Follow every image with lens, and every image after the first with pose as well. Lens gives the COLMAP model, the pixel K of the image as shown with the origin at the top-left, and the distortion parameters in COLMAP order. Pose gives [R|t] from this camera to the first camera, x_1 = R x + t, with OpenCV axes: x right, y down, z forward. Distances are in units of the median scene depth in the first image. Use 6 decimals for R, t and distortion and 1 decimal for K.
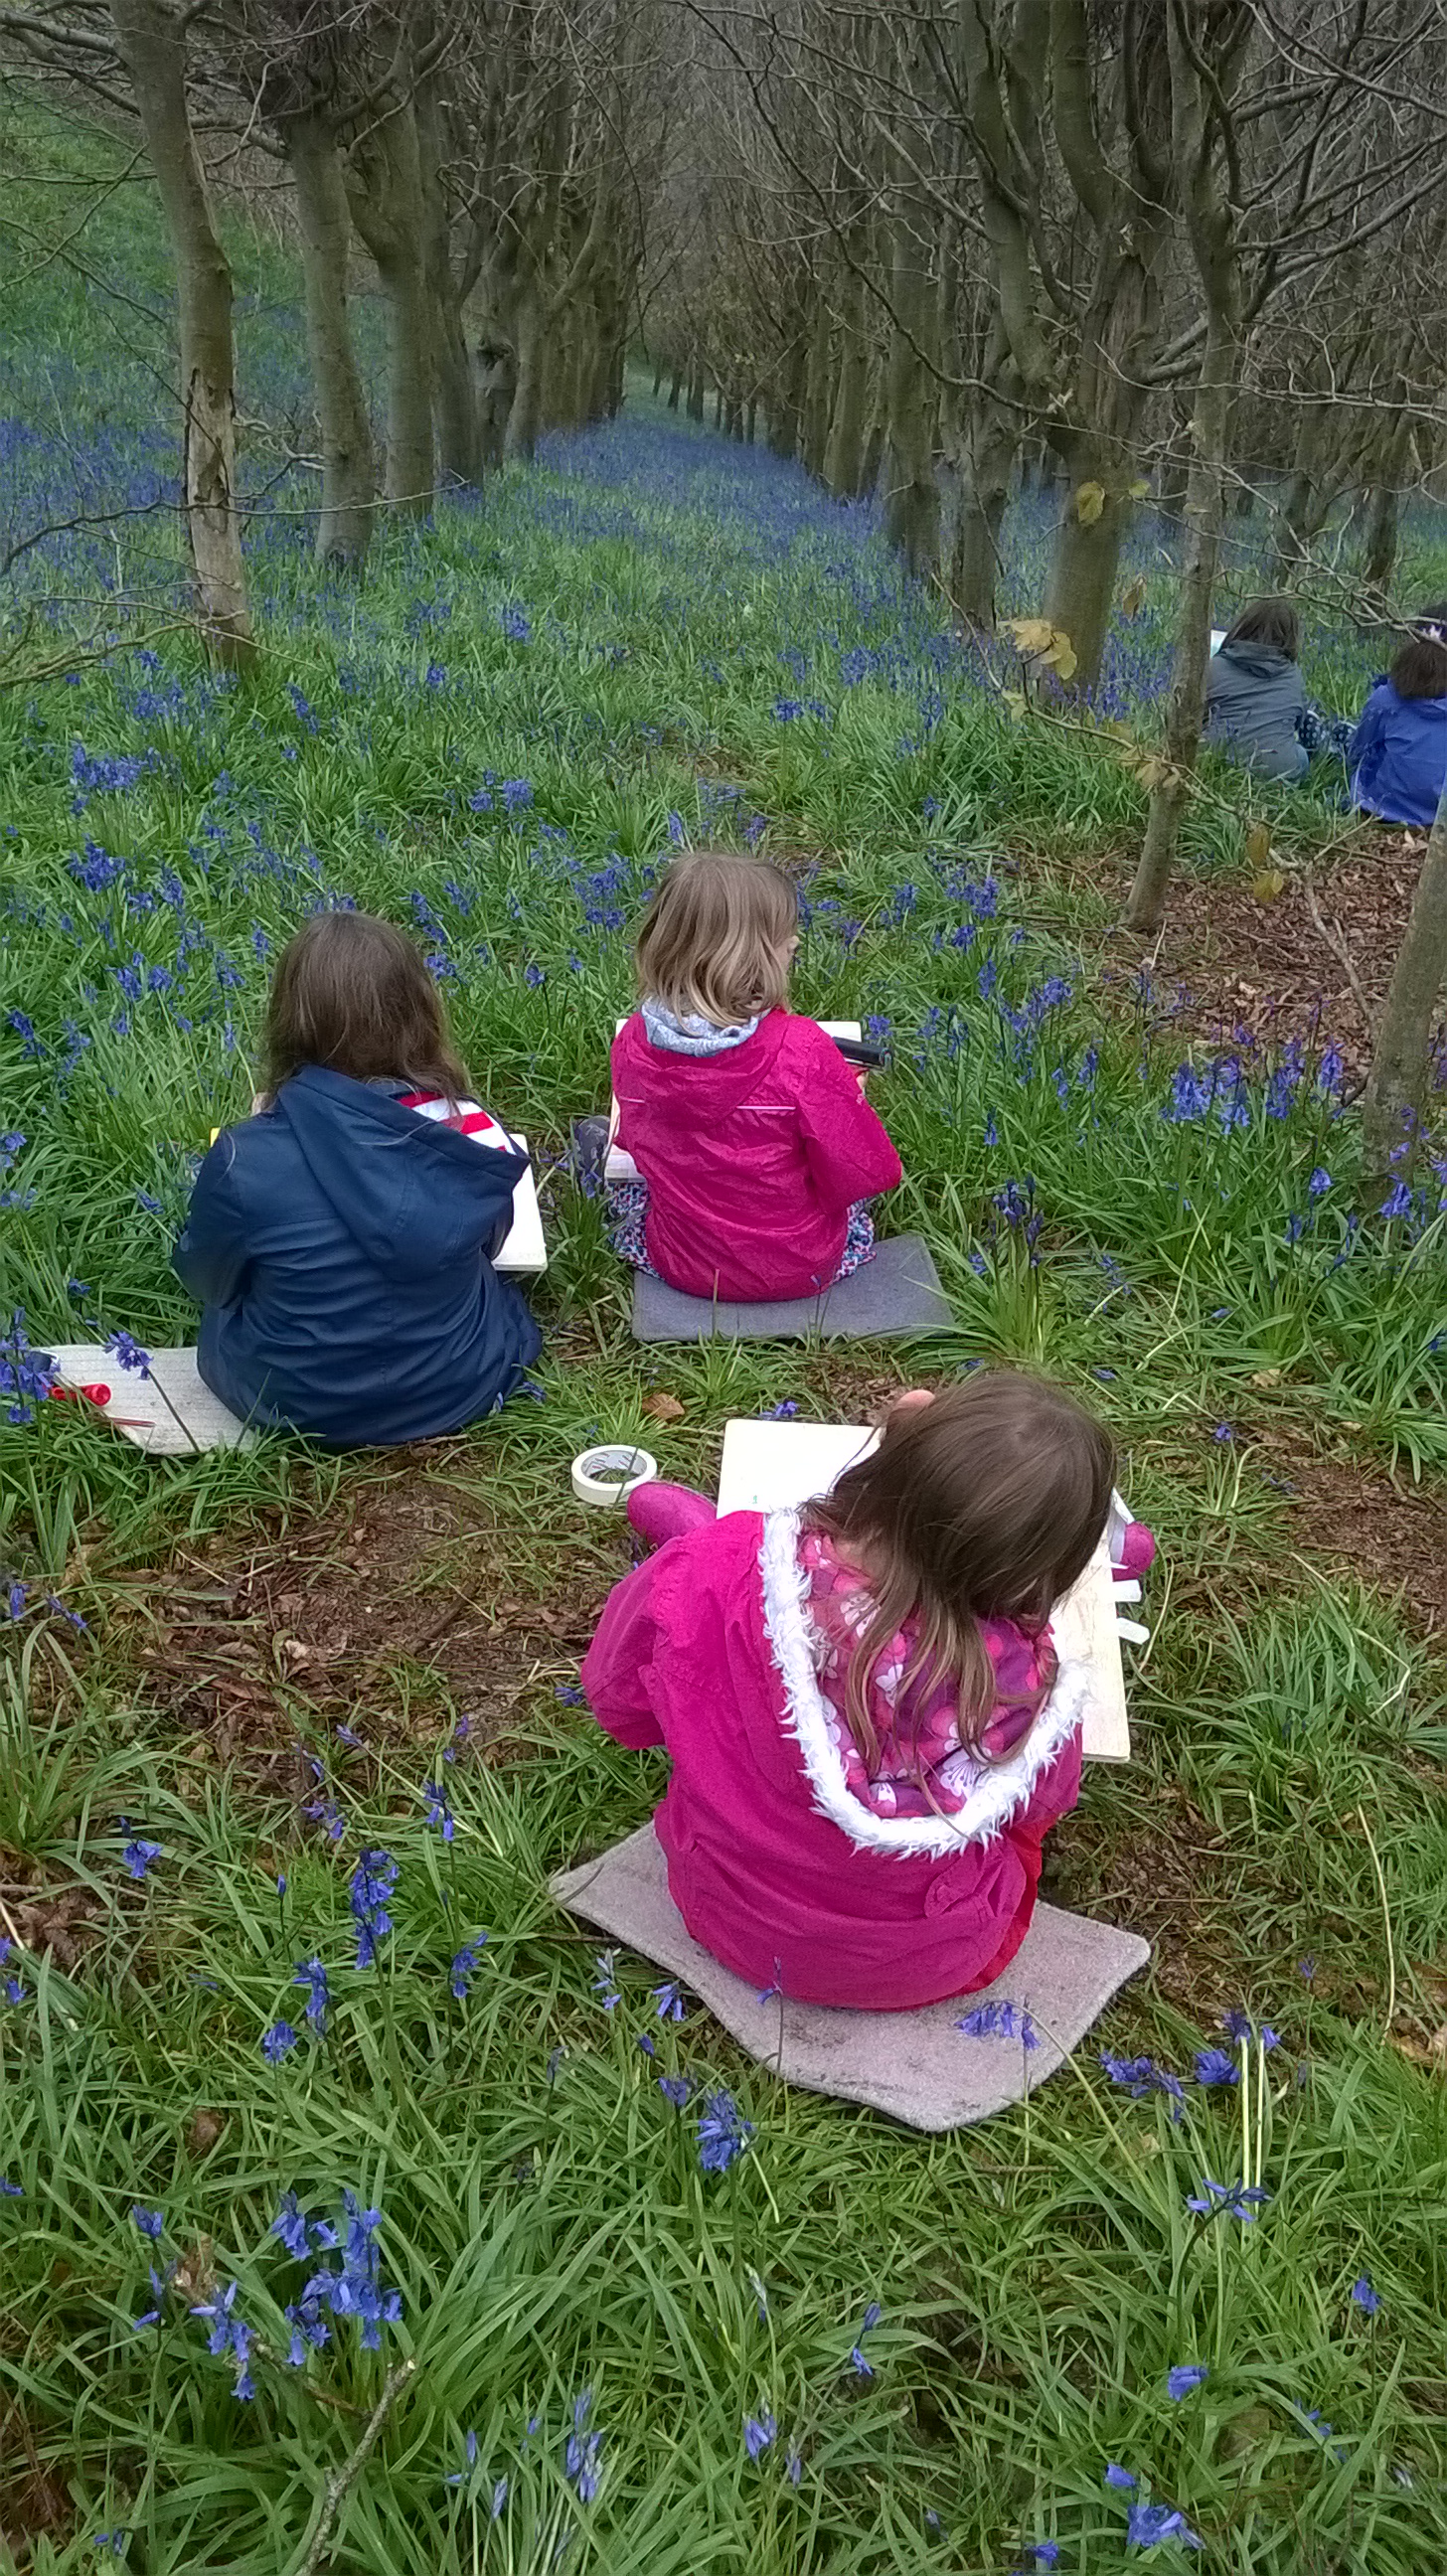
lens RADIAL K [[2097.9, 0, 723.5], [0, 2097.9, 1288.0], [0, 0, 1]] dist [0.089627, -0.269051]
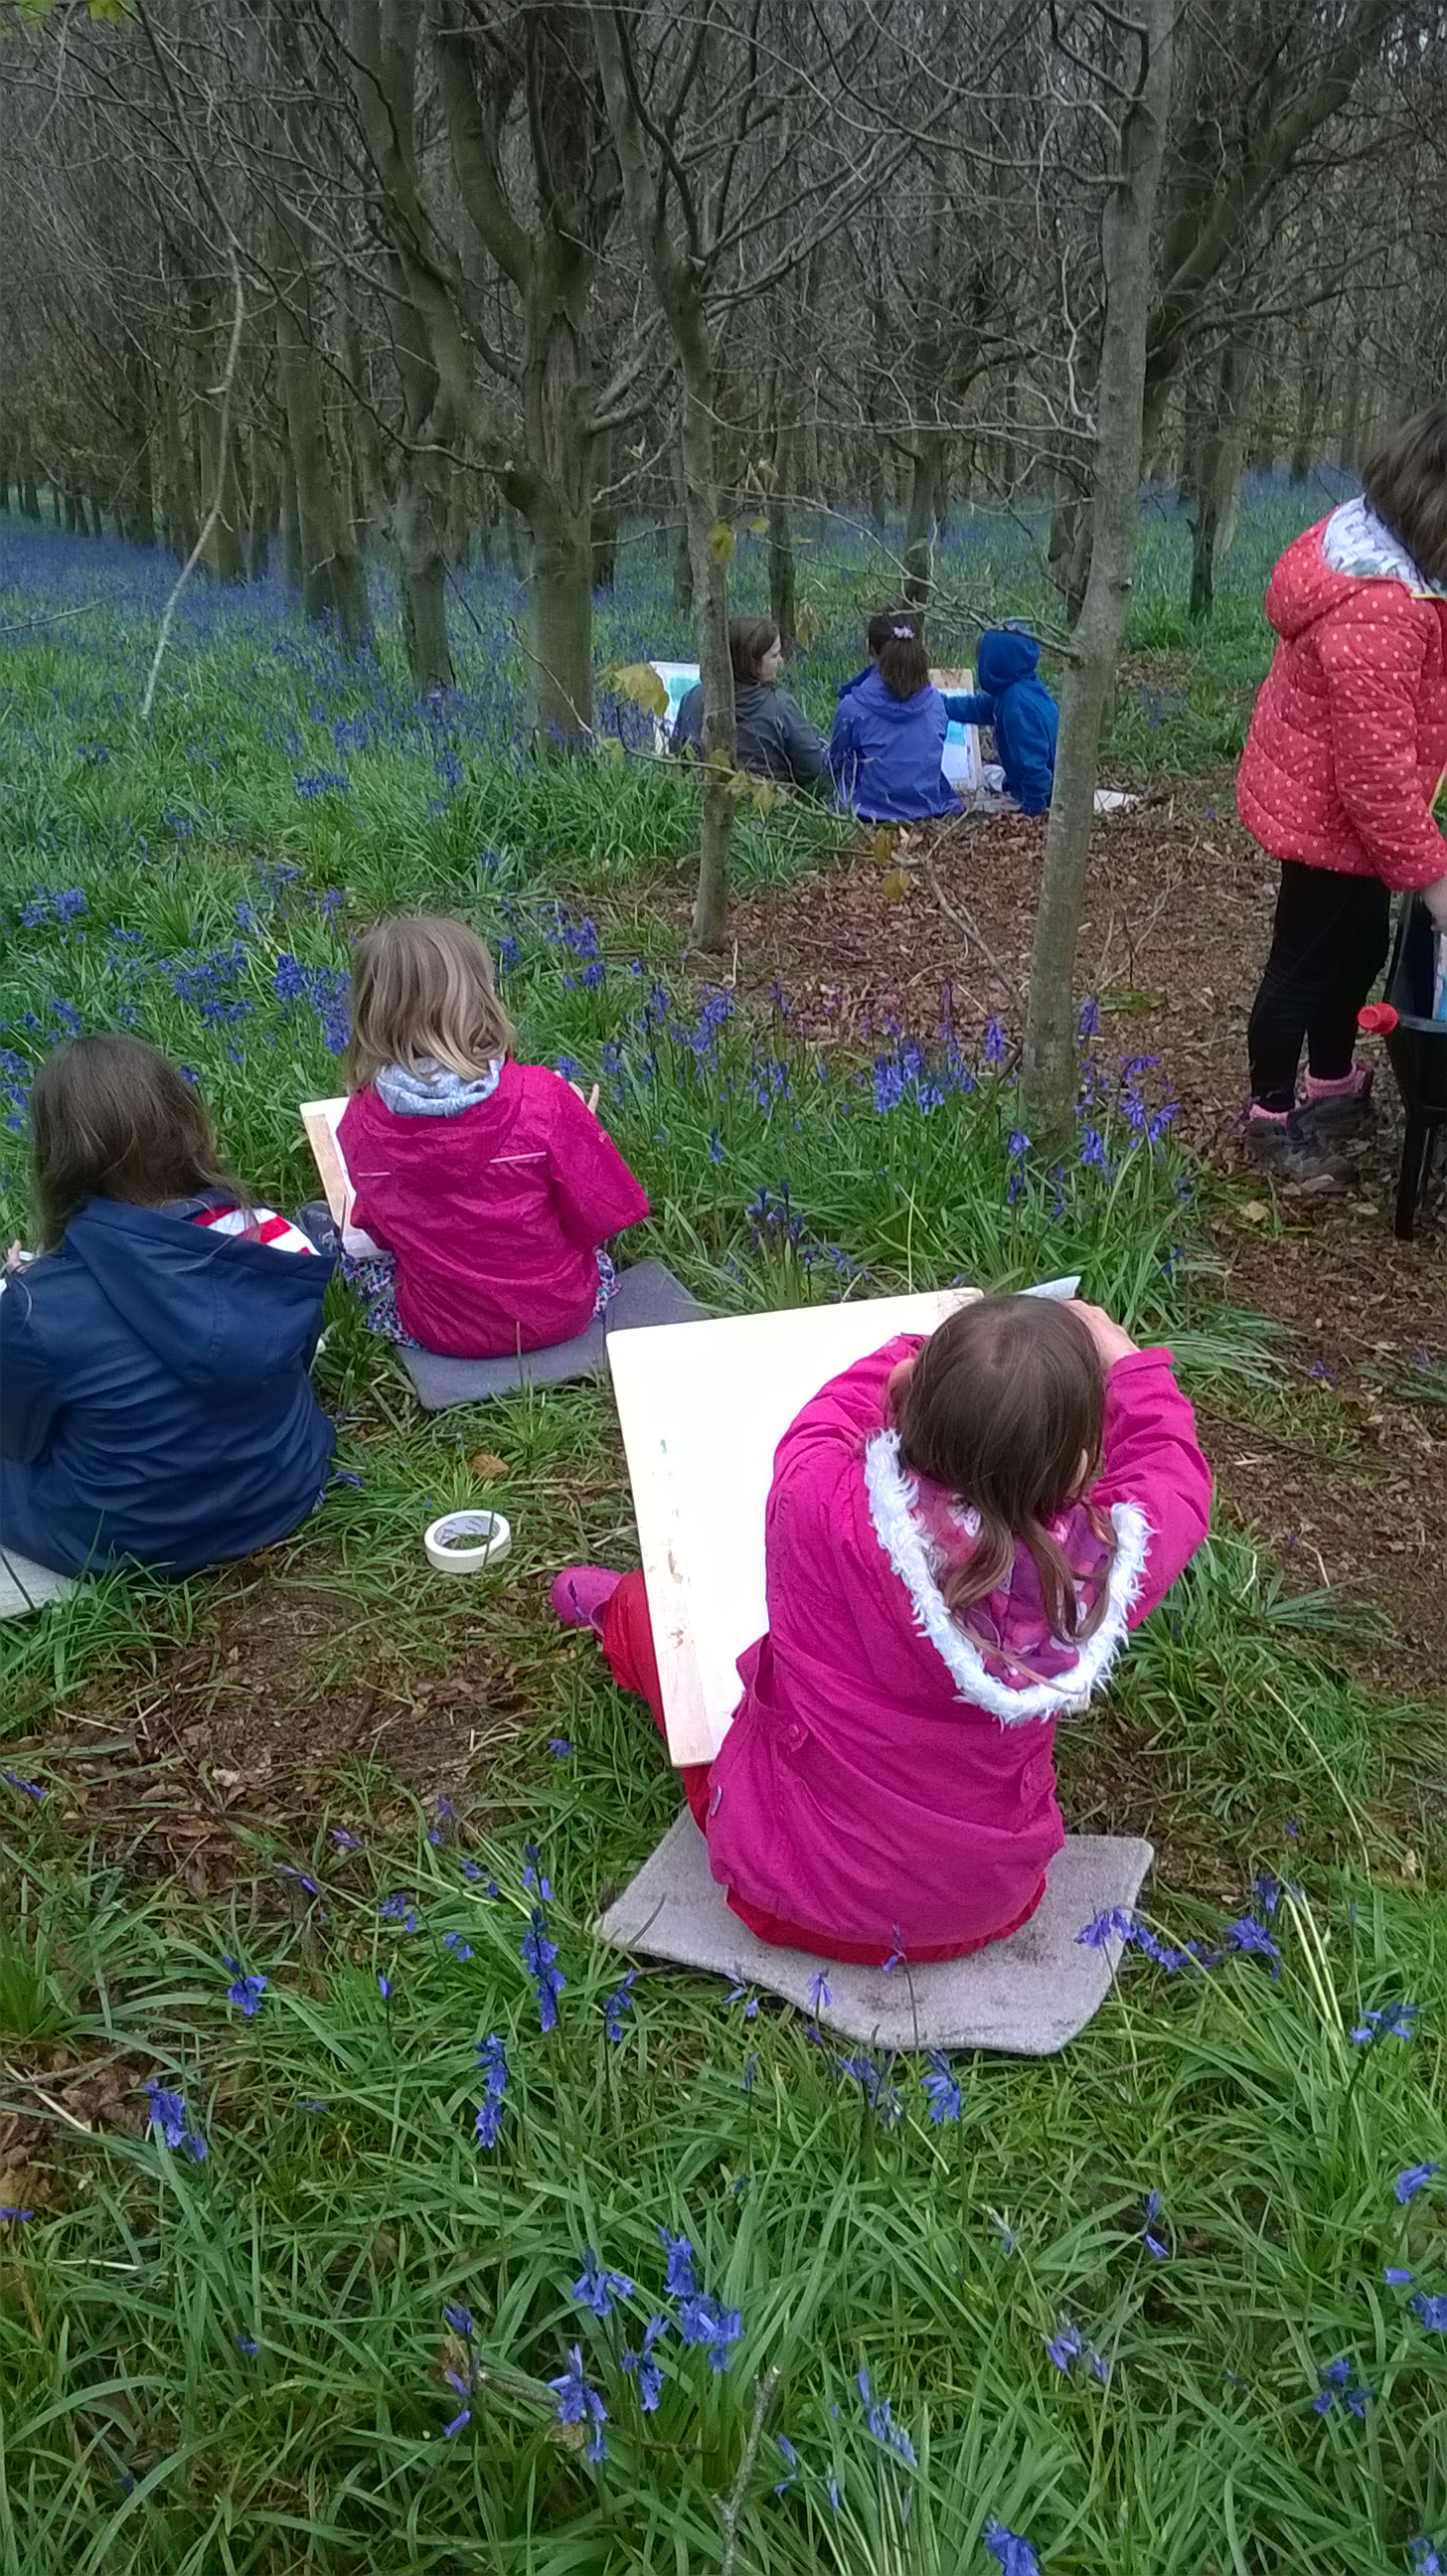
lens RADIAL K [[2097.9, 0, 723.5], [0, 2097.9, 1288.0], [0, 0, 1]] dist [0.089627, -0.269051]
pose [[0.955419, -0.181991, 0.232496, -0.143390], [0.188007, 0.982160, -0.003790, -0.002443], [-0.227659, 0.047332, 0.972590, -0.006323]]
